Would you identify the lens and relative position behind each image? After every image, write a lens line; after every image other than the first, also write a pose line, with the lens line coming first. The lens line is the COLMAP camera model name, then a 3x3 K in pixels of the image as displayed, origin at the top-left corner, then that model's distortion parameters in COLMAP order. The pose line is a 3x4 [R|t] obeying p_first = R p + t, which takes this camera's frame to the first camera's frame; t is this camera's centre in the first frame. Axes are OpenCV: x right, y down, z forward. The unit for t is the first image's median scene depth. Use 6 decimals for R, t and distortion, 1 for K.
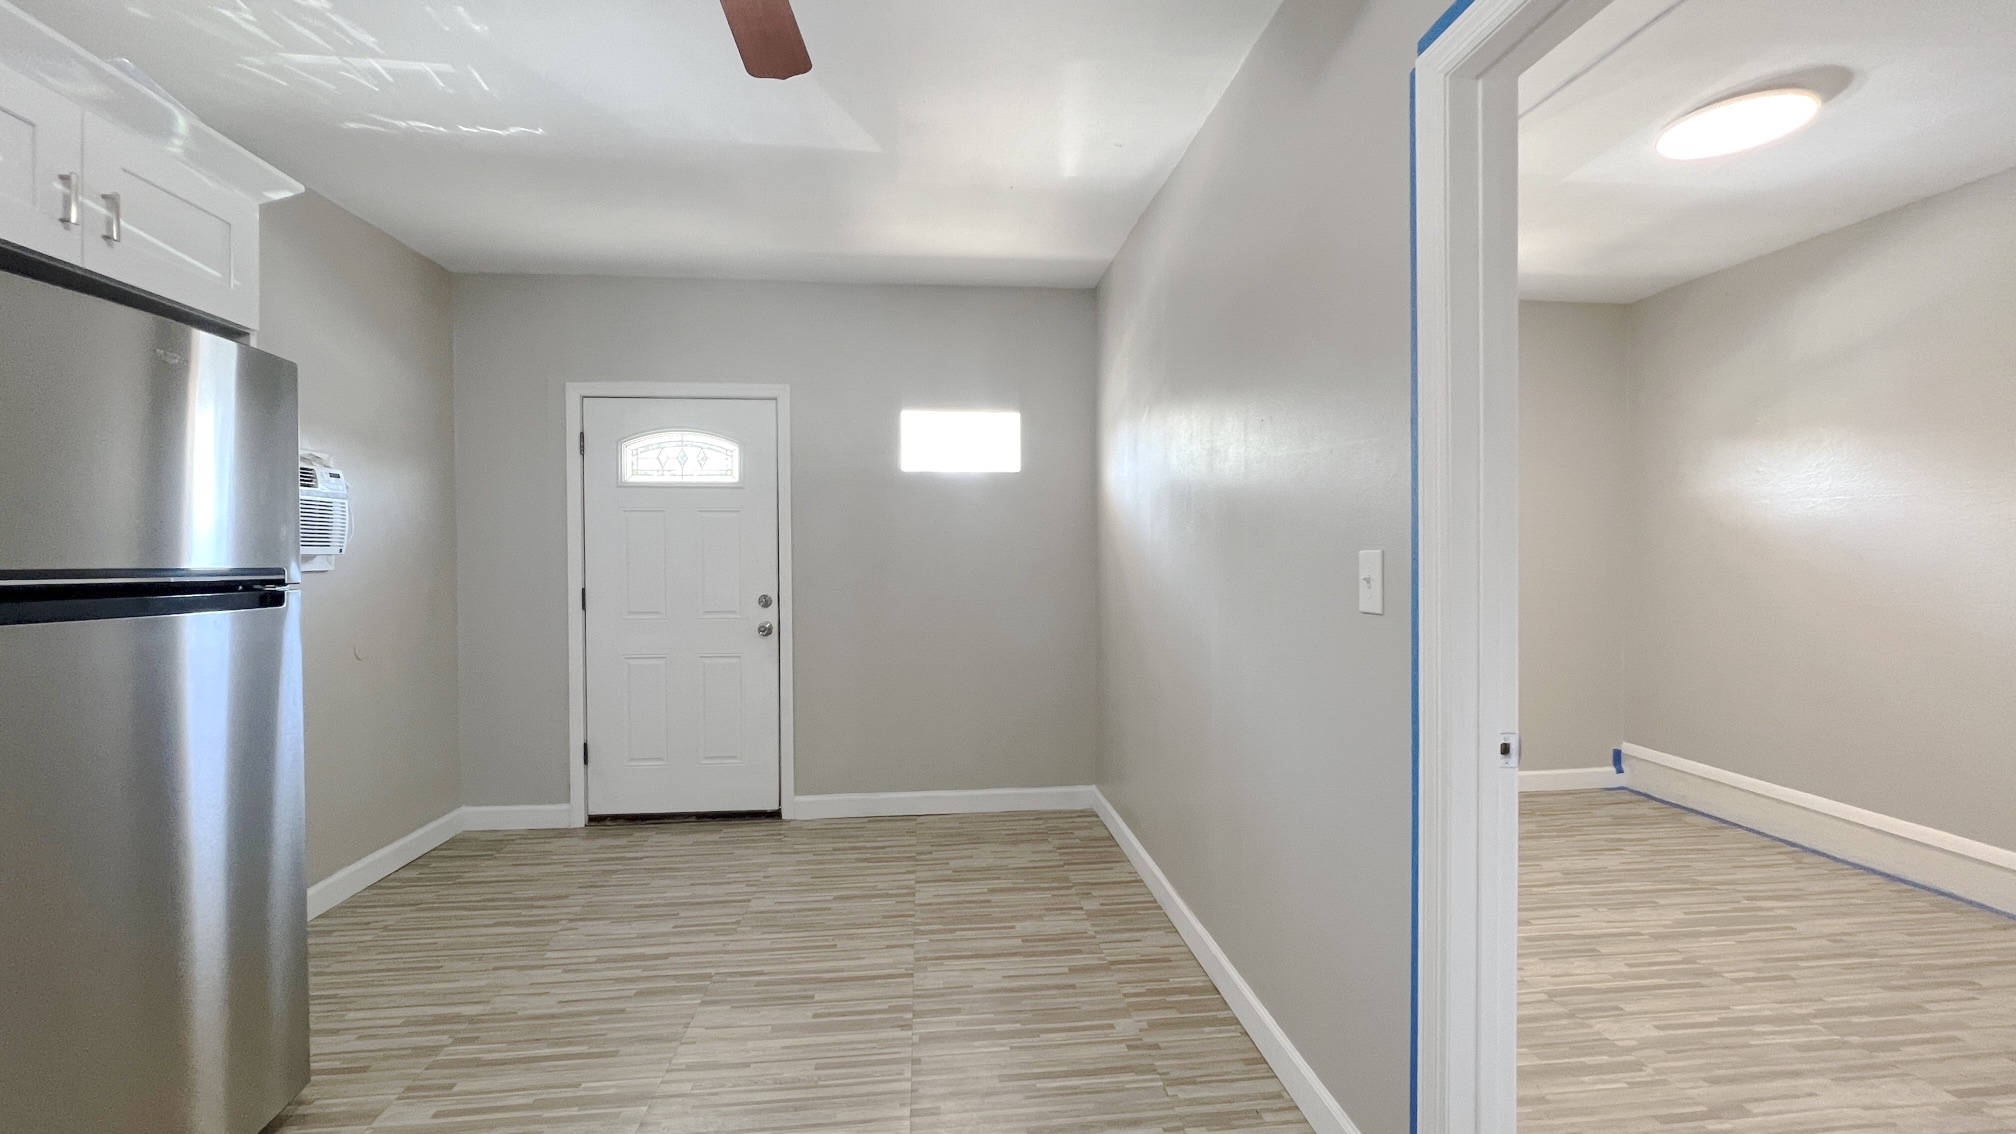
lens RADIAL K [[807.4, 0, 1008.0], [0, 807.4, 567.0], [0, 0, 1]] dist [-0.001448, -0.000103]
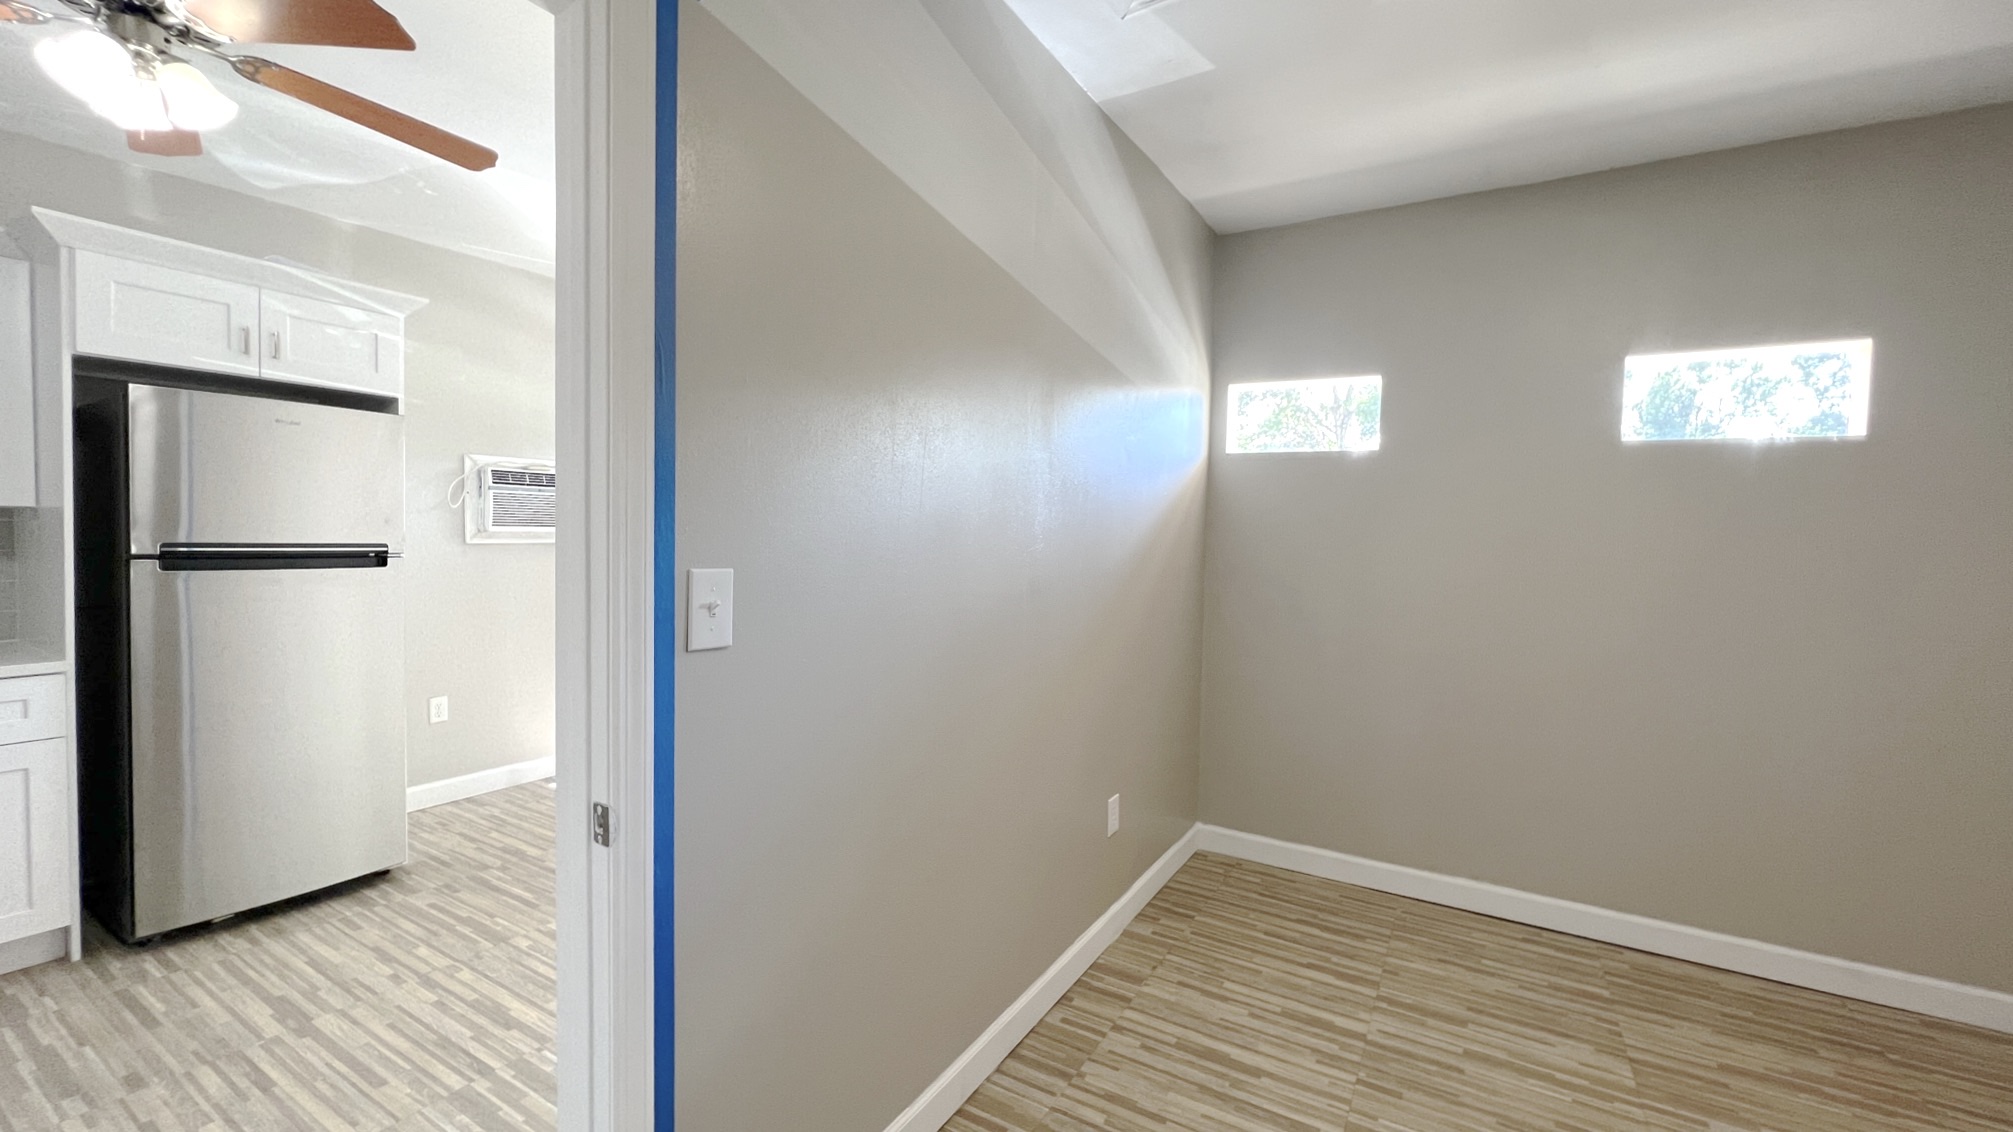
lens RADIAL K [[815.4, 0, 1006.5], [0, 815.4, 566.0], [0, 0, 1]] dist [0.000875, 0.000010]
pose [[0.812111, 0.051729, -0.581206, 0.931865], [-0.036517, 0.998616, 0.037856, -0.057313], [0.582360, -0.009520, 0.812876, 0.332934]]
